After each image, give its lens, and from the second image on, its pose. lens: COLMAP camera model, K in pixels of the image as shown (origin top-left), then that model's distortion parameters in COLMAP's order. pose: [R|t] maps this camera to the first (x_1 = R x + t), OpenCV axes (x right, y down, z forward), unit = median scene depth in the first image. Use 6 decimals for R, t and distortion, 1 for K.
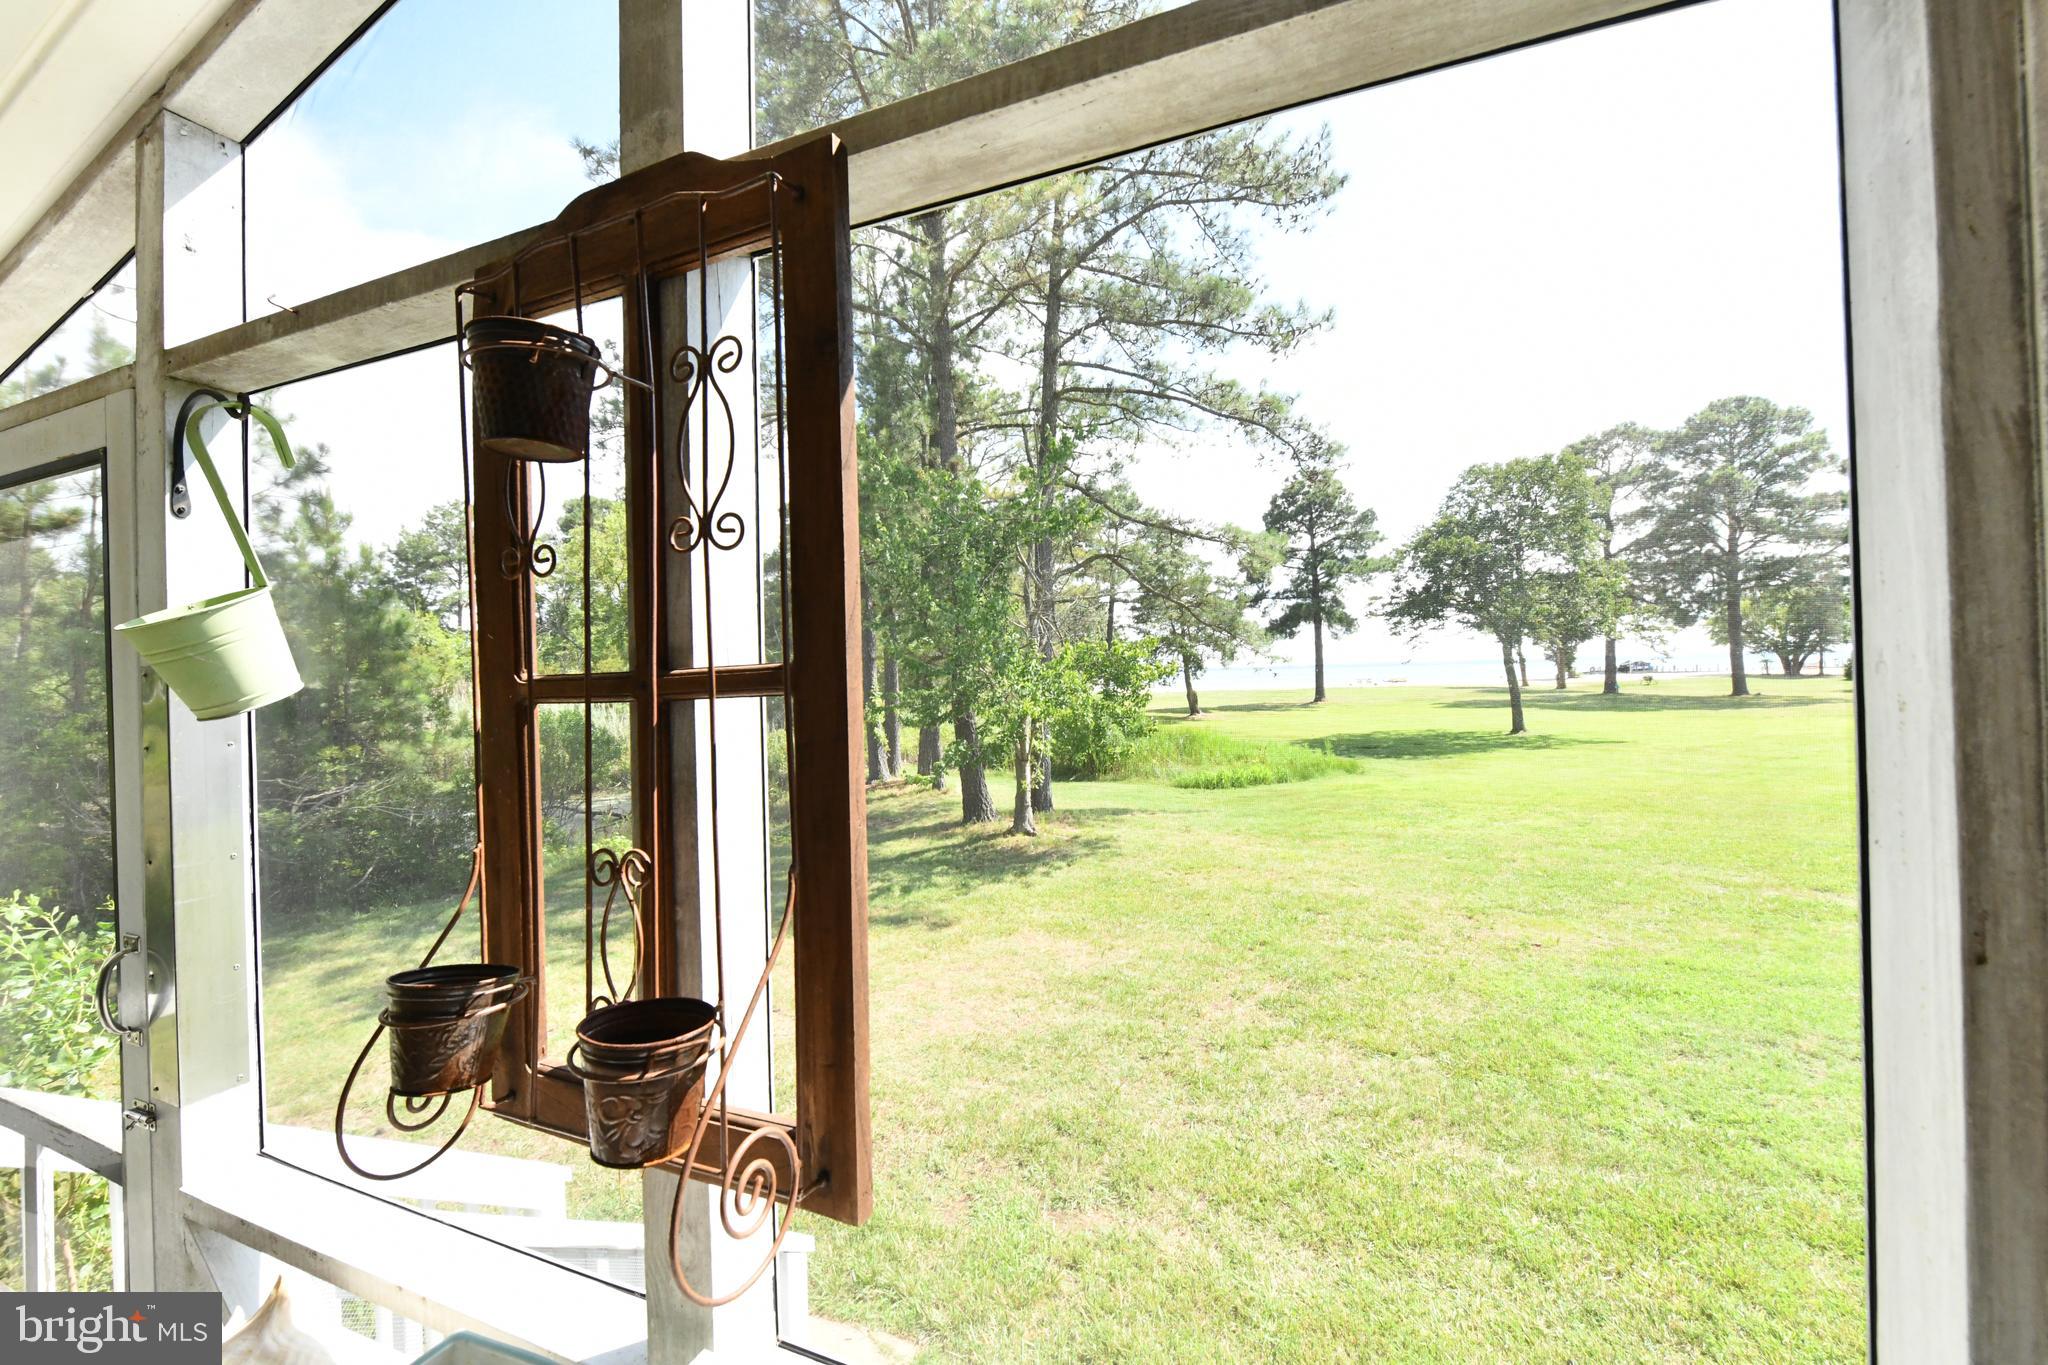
lens RADIAL K [[826.6, 0, 1033.2], [0, 826.6, 676.4], [0, 0, 1]] dist [-0.003806, -0.000226]
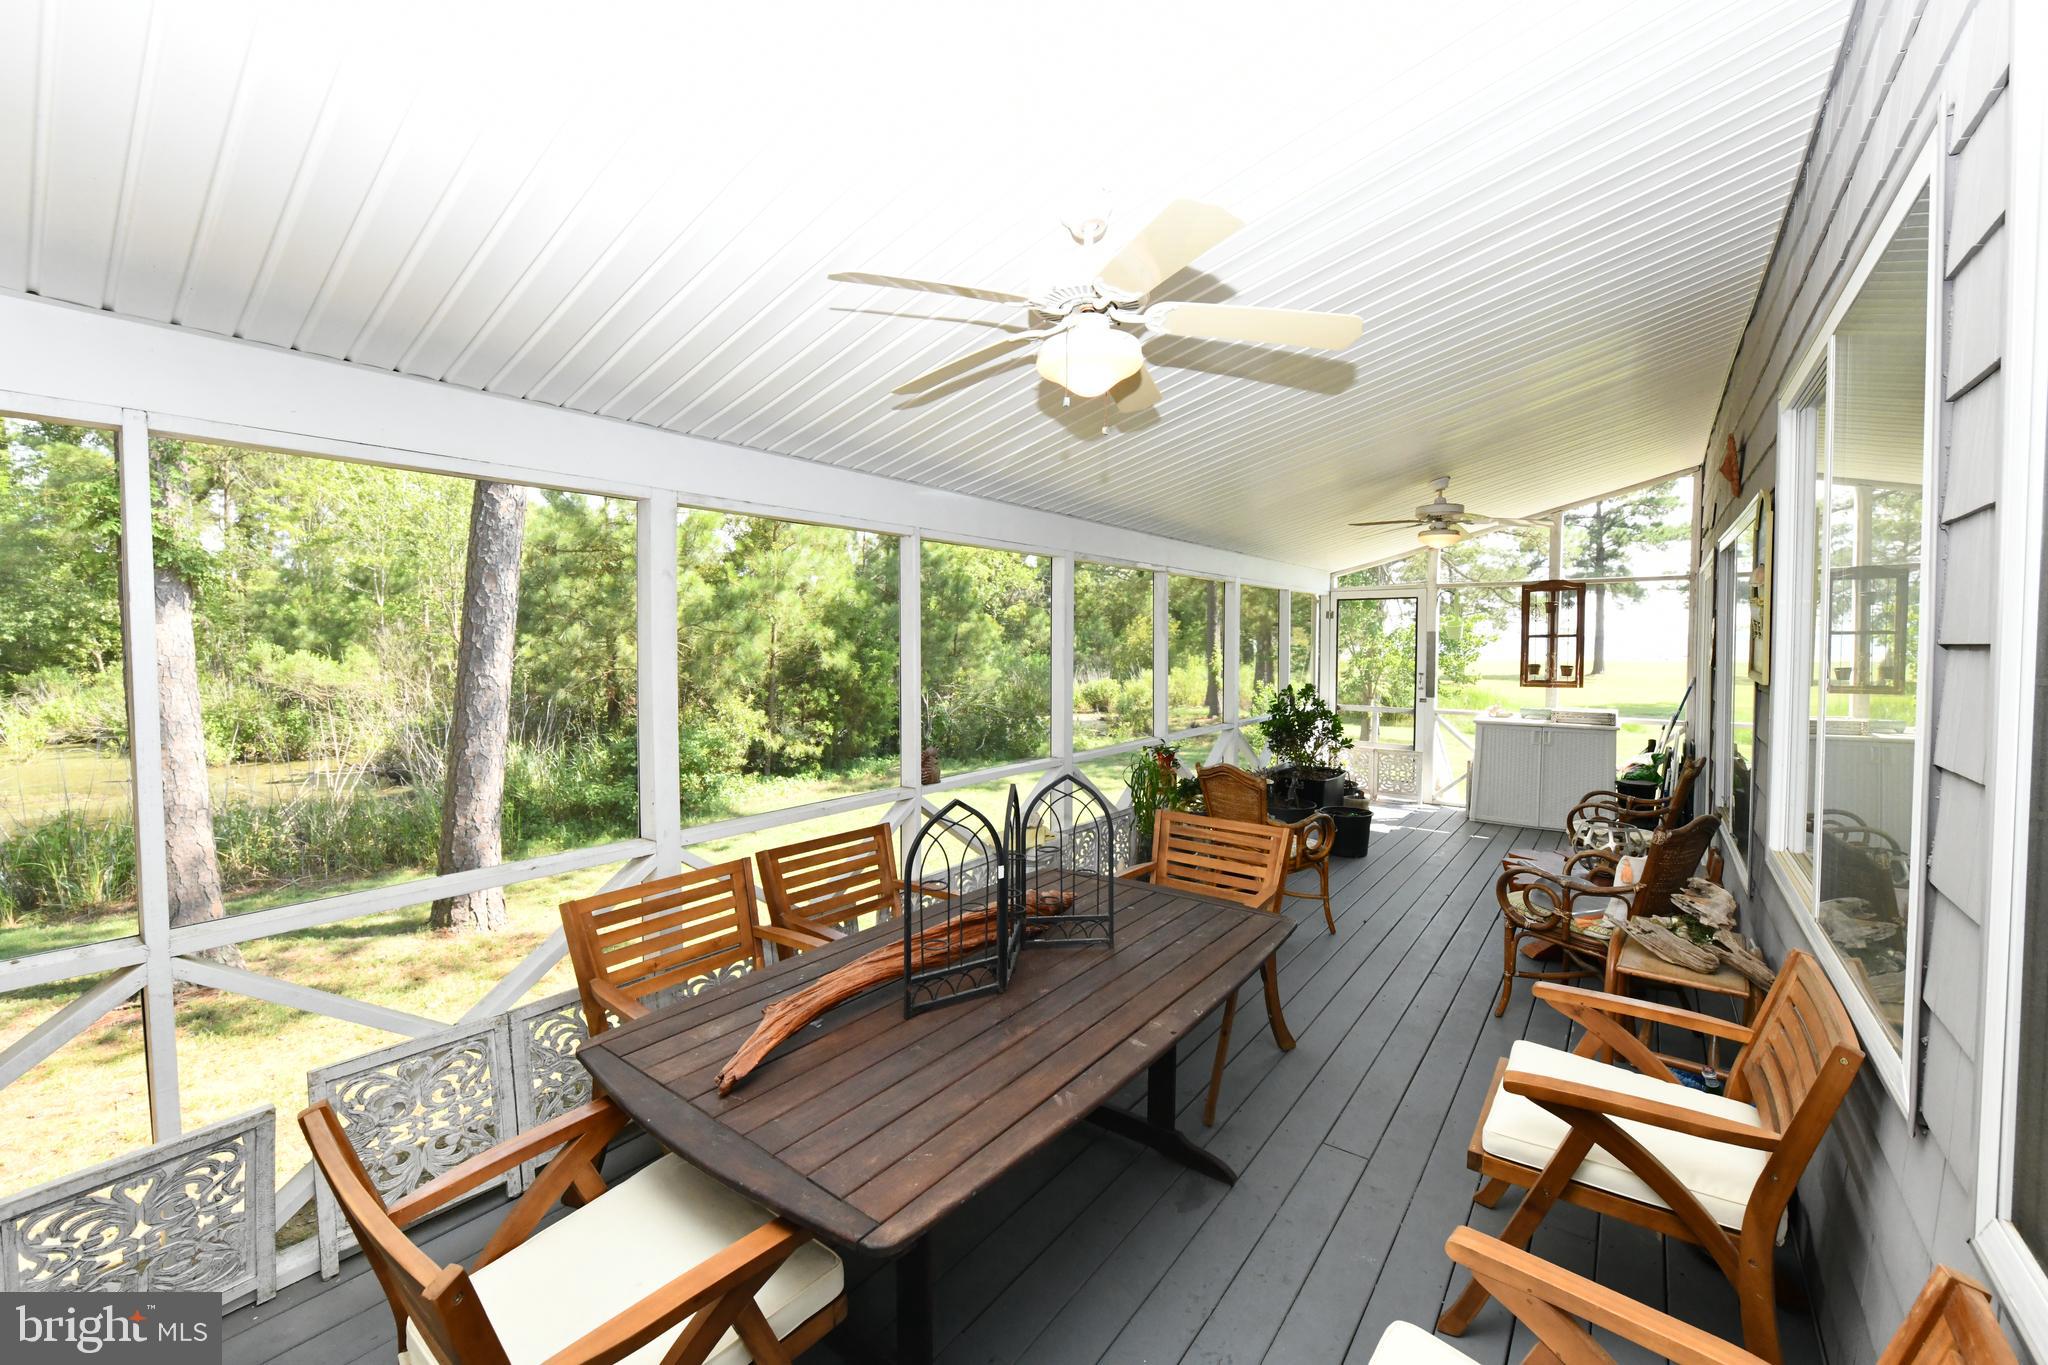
lens RADIAL K [[826.6, 0, 1021.1], [0, 826.6, 679.8], [0, 0, 1]] dist [-0.003806, -0.000226]
pose [[0.962863, 0.039006, -0.267157, -0.051705], [-0.025052, 0.998147, 0.055445, 0.001669], [0.268825, -0.046693, 0.962057, -0.132137]]
